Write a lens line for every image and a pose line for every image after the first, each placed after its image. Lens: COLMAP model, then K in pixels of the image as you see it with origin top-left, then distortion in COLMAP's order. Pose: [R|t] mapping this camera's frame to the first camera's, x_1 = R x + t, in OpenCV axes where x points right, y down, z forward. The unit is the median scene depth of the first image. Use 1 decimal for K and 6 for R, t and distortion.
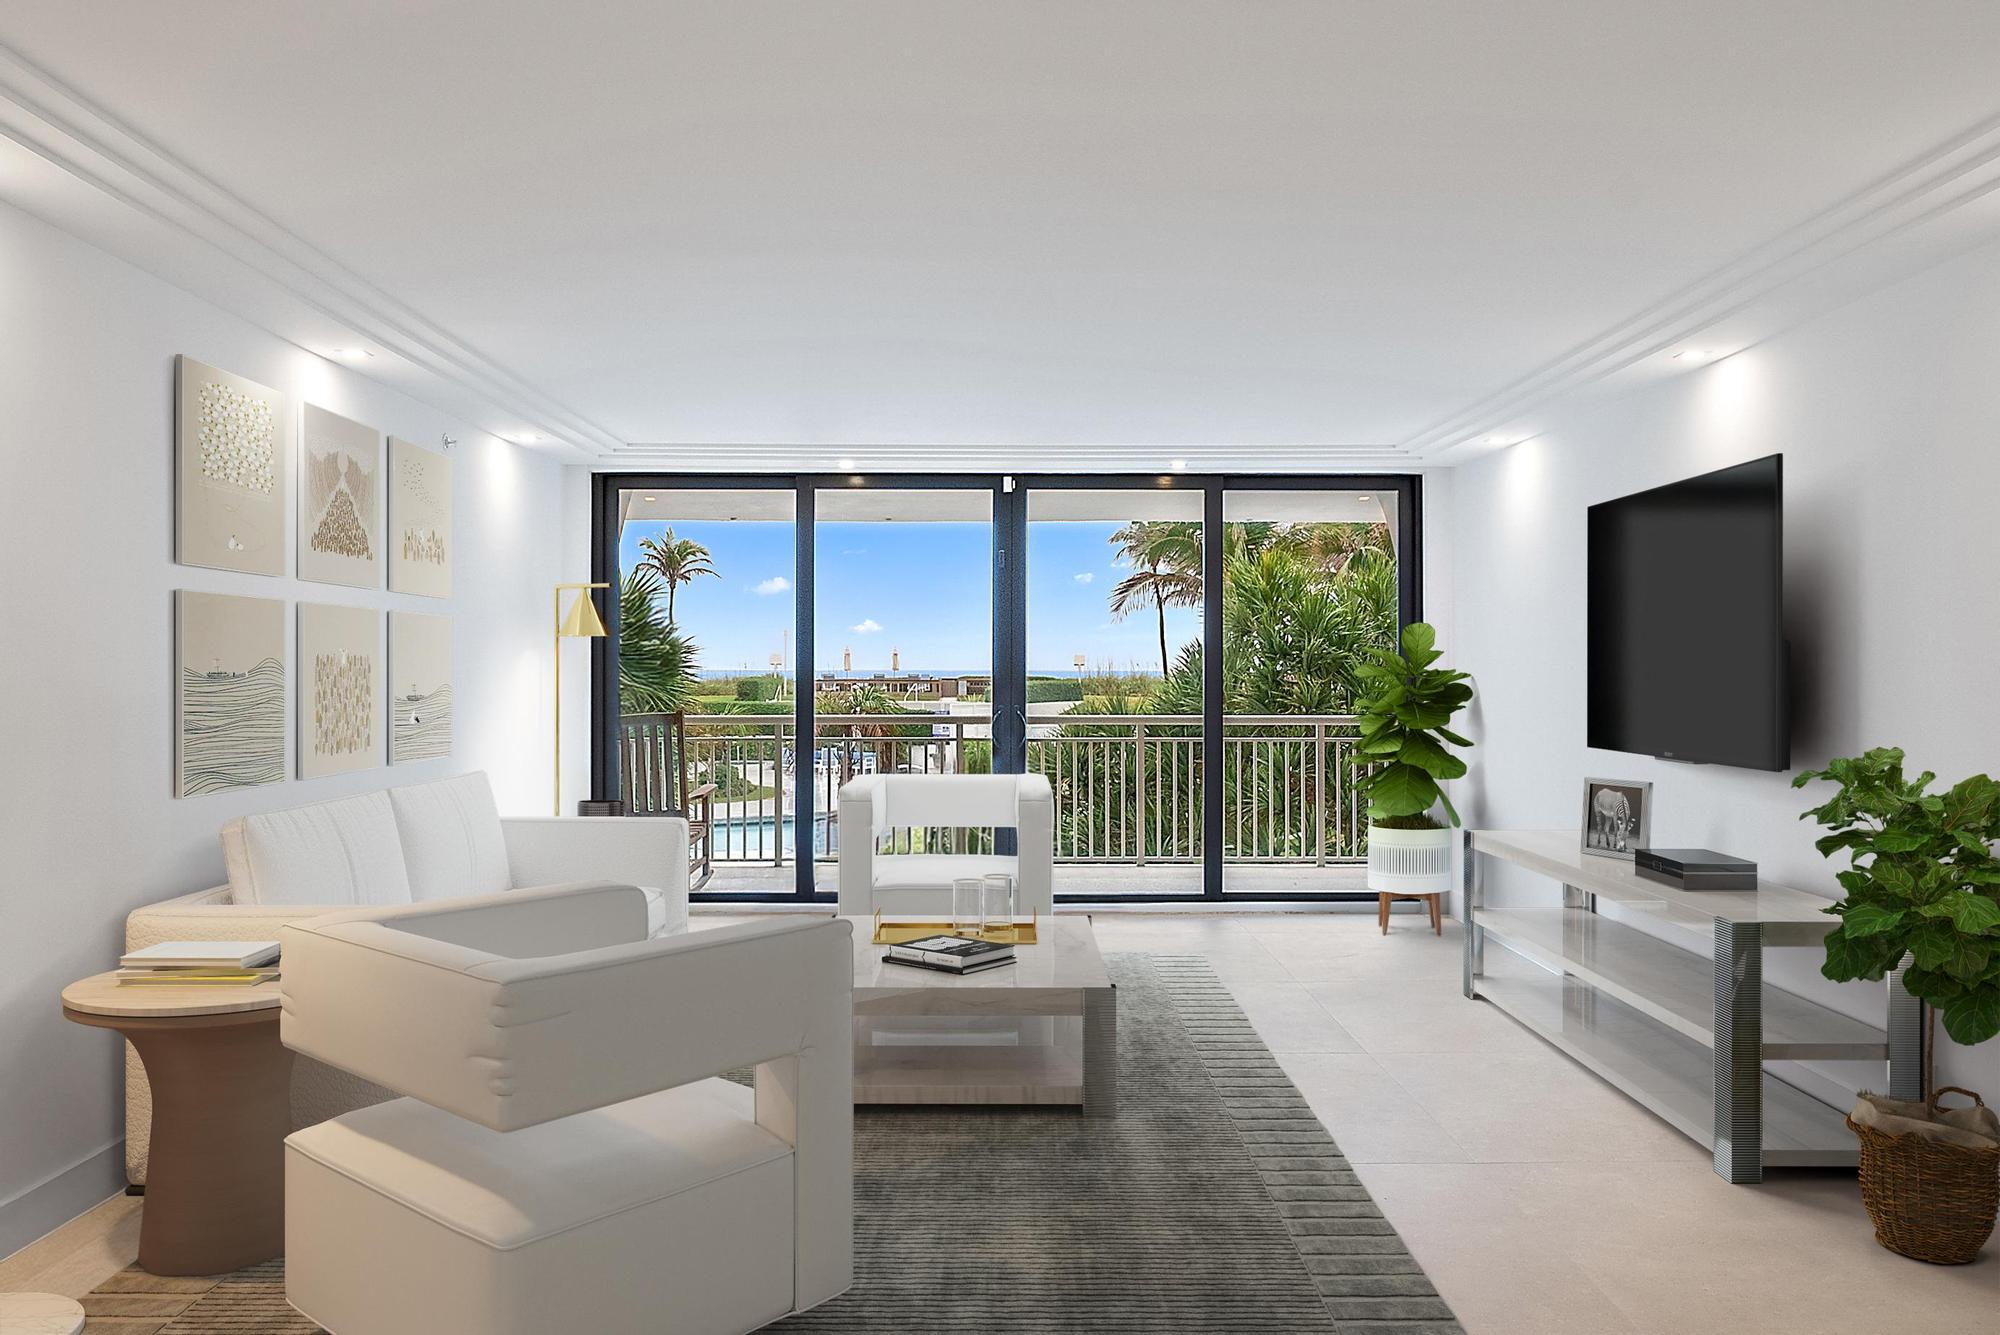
lens RADIAL K [[1537.8, 0, 1007.8], [0, 1537.8, 676.9], [0, 0, 1]] dist [0.003843, -0.000137]
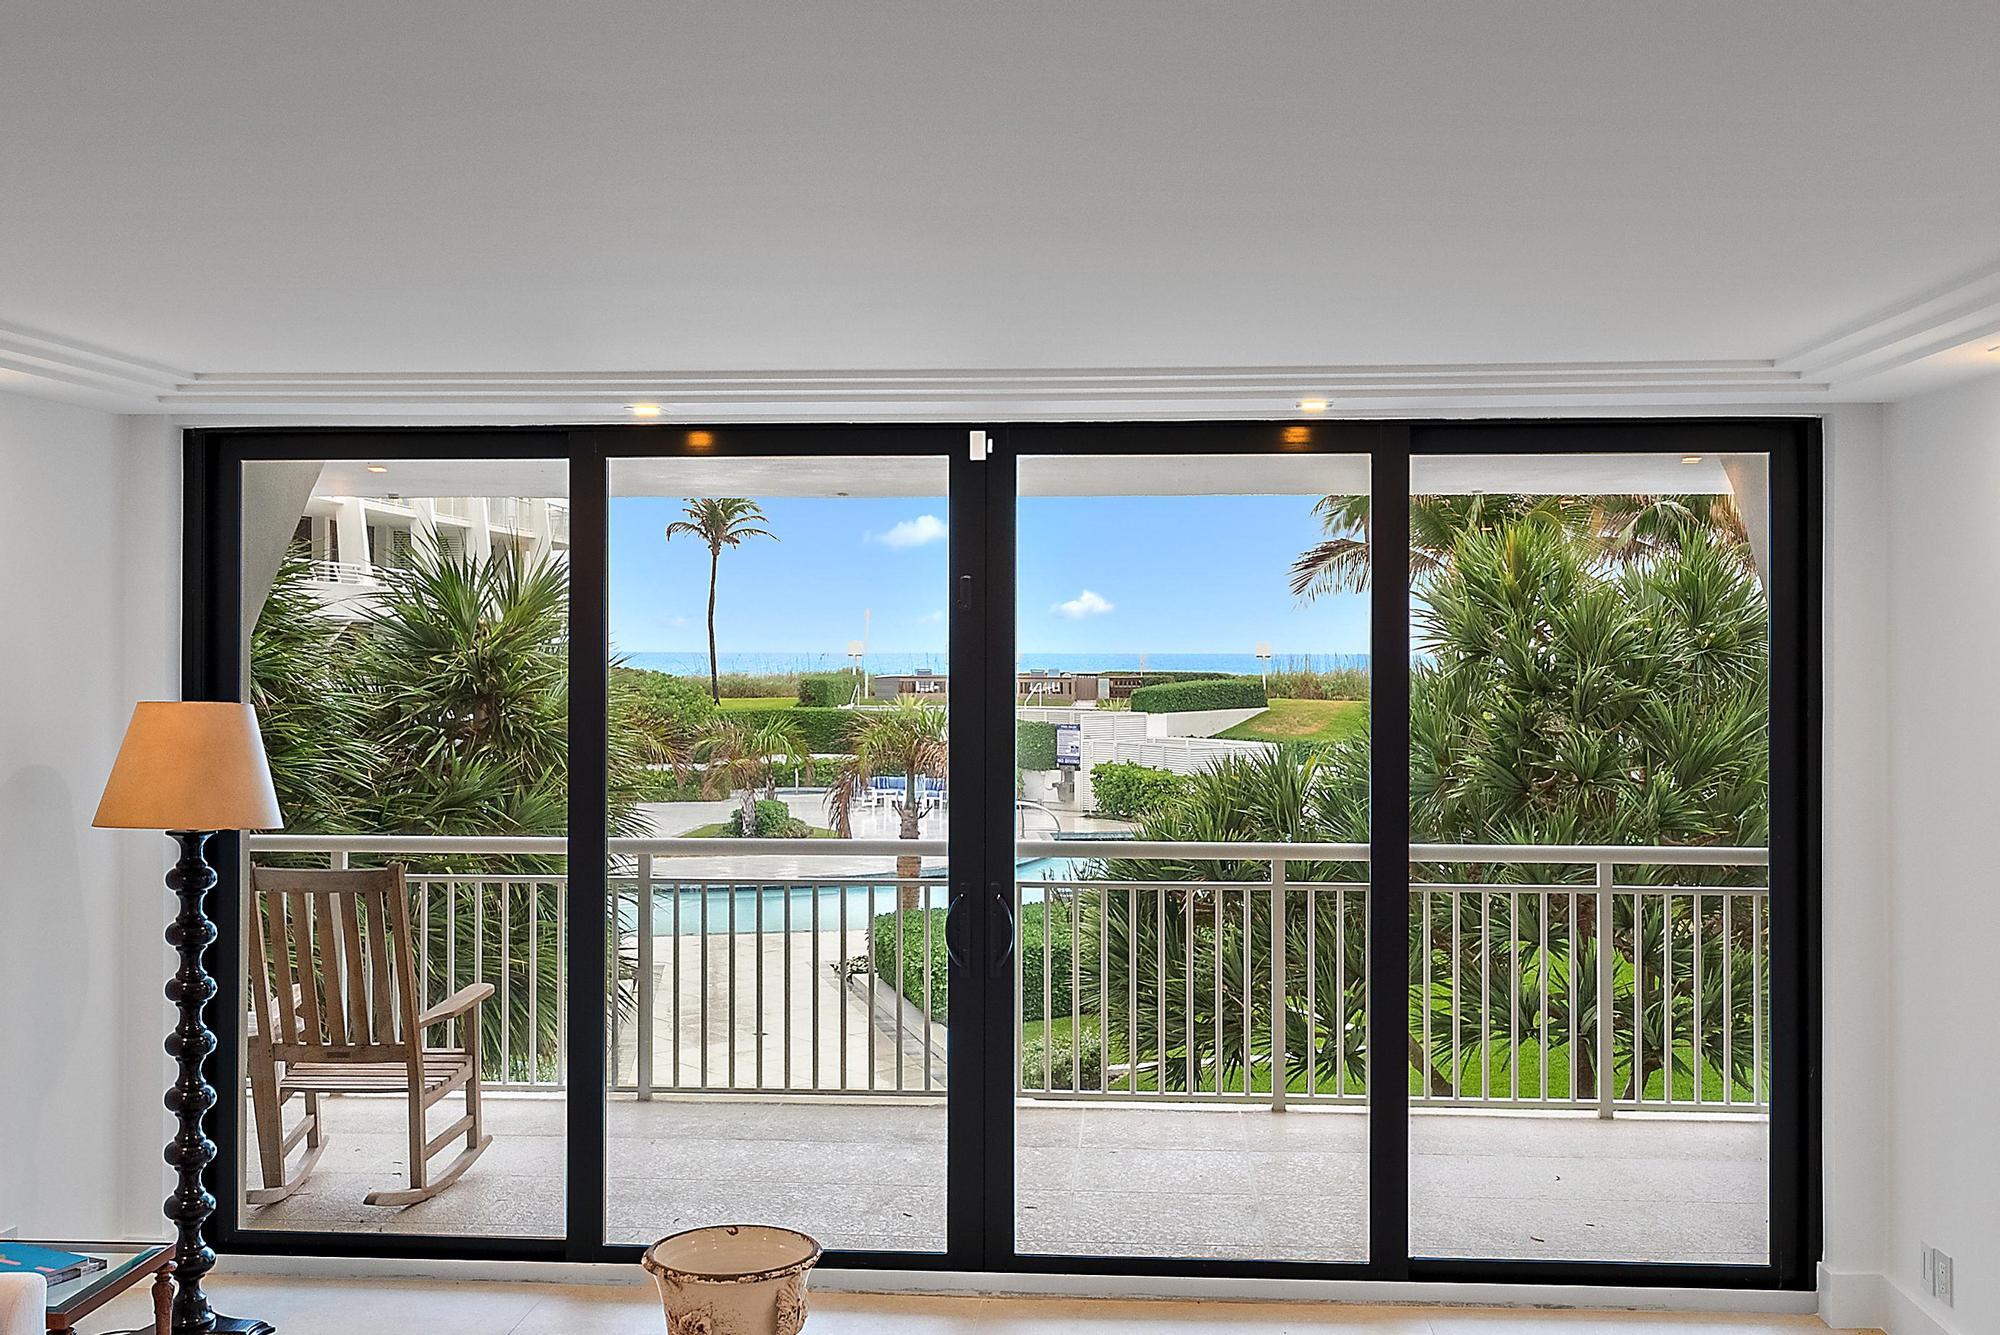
lens RADIAL K [[2081.5, 0, 988.1], [0, 2081.5, 675.5], [0, 0, 1]] dist [0.002335, 0.000000]
pose [[0.996399, 0.000502, -0.084785, 0.045324], [-0.000408, 0.999999, 0.001116, -0.036862], [0.084786, -0.001077, 0.996399, 0.232788]]
